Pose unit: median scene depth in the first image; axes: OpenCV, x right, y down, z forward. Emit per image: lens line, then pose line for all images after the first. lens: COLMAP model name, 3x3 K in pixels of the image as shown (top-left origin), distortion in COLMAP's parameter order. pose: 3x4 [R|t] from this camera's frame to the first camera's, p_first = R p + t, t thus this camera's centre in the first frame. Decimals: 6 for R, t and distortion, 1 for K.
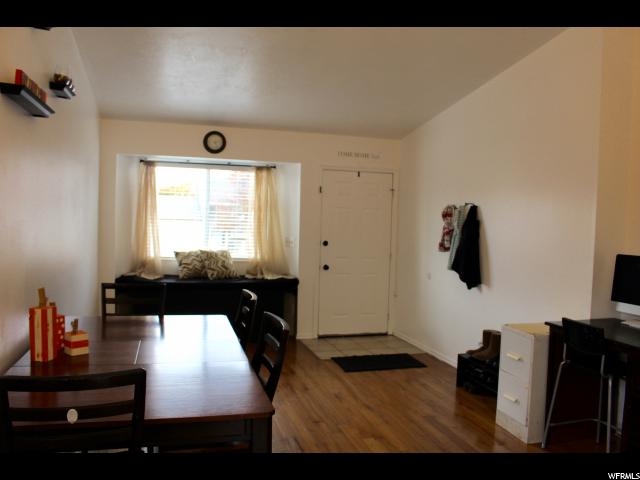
lens RADIAL K [[532.3, 0, 320.0], [0, 532.3, 240.0], [0, 0, 1]] dist [-0.154610, 0.139039]
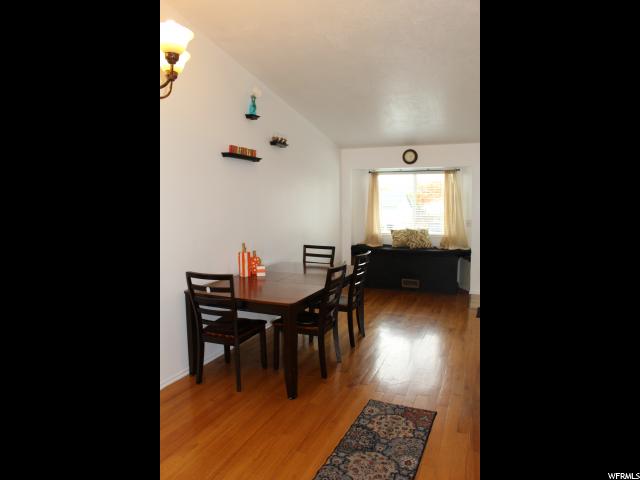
lens RADIAL K [[398.3, 0, 320.0], [0, 398.3, 240.0], [0, 0, 1]] dist [-0.114042, 0.000968]
pose [[0.774547, 0.022900, -0.632102, 0.300241], [0.002272, 0.999237, 0.038985, 0.006313], [0.632513, -0.031631, 0.773904, -0.034675]]
